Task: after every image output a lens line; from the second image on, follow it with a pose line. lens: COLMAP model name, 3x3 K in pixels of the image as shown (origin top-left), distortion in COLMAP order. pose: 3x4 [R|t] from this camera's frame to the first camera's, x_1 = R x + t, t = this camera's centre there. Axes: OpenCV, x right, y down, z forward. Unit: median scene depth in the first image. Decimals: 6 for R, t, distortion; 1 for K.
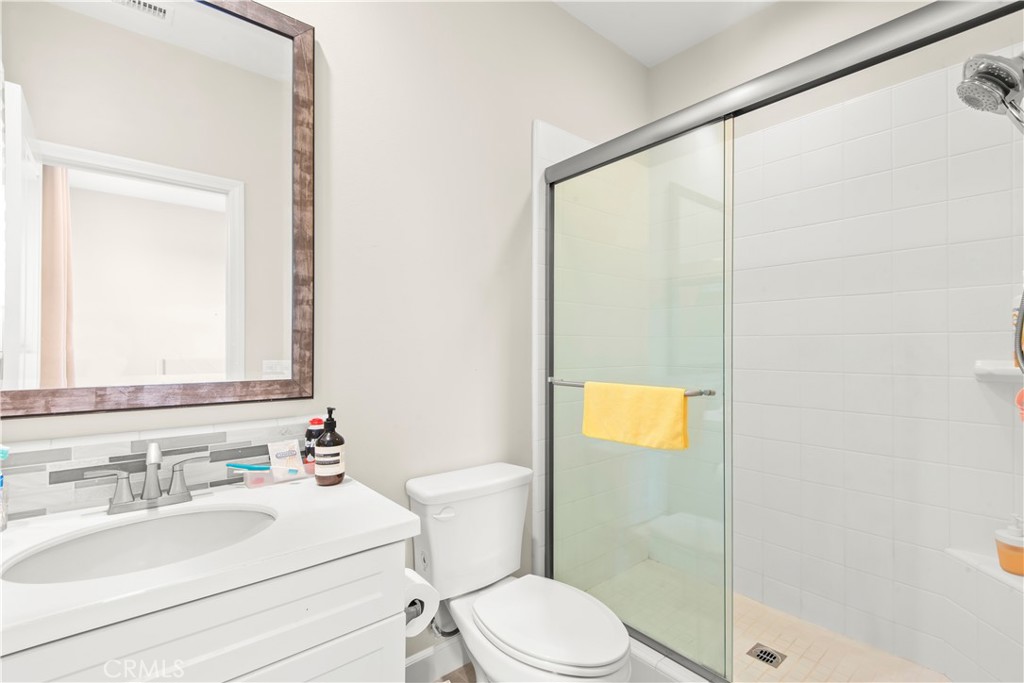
lens RADIAL K [[472.1, 0, 512.0], [0, 472.1, 341.5], [0, 0, 1]] dist [0.038054, -0.010445]
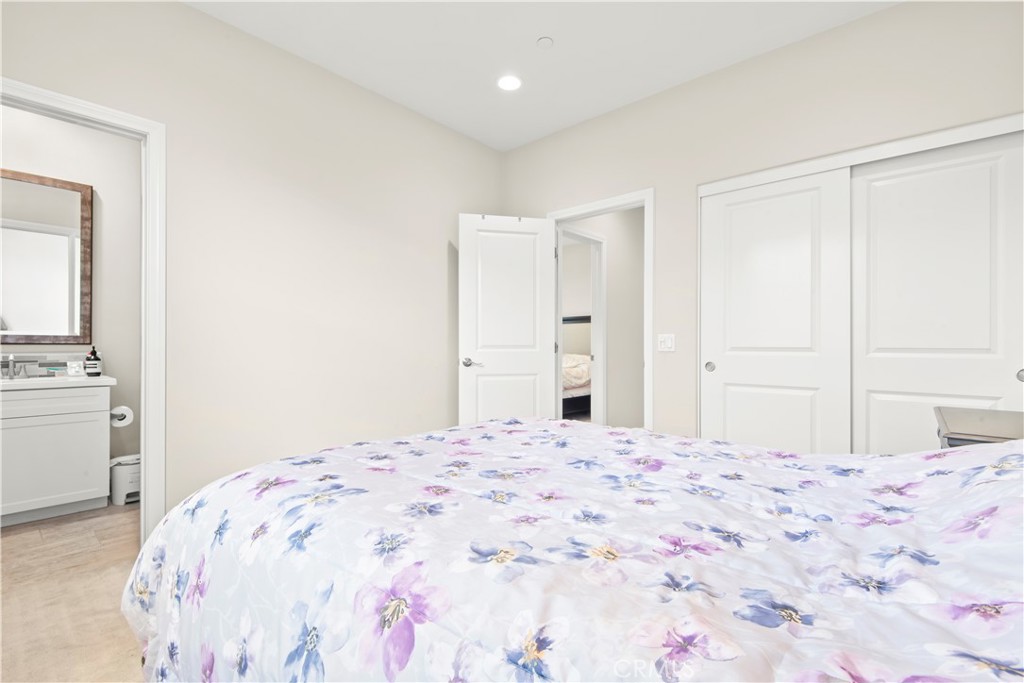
lens RADIAL K [[472.1, 0, 512.0], [0, 472.1, 341.5], [0, 0, 1]] dist [0.038054, -0.010445]
pose [[0.990209, 0.005005, 0.139503, 1.340088], [-0.006021, 0.999958, 0.006860, 0.079336], [-0.139463, -0.007633, 0.990198, -1.693516]]
